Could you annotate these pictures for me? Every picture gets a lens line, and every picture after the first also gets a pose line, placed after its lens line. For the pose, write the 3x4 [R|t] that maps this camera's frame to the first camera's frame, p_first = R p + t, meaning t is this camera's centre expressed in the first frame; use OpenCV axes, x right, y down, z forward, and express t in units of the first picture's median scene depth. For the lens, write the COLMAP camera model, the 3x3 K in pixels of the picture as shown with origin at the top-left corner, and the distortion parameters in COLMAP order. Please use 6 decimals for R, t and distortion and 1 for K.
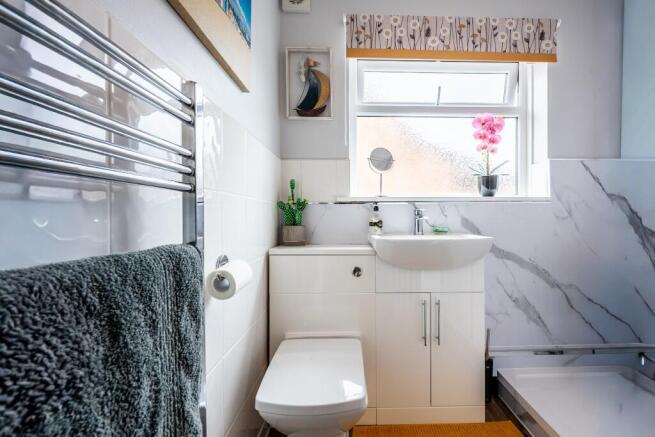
lens RADIAL K [[260.7, 0, 327.8], [0, 260.7, 220.0], [0, 0, 1]] dist [0.000048, 0.000841]
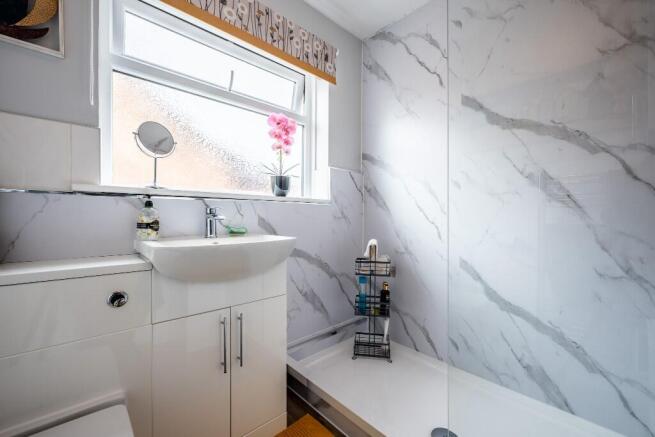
lens RADIAL K [[260.7, 0, 323.6], [0, 260.7, 217.6], [0, 0, 1]] dist [0.000048, 0.000841]
pose [[0.690298, 0.000602, 0.723525, -0.006396], [-0.000804, 1.000000, -0.000066, -0.008211], [-0.723524, -0.000536, 0.690299, 0.192262]]
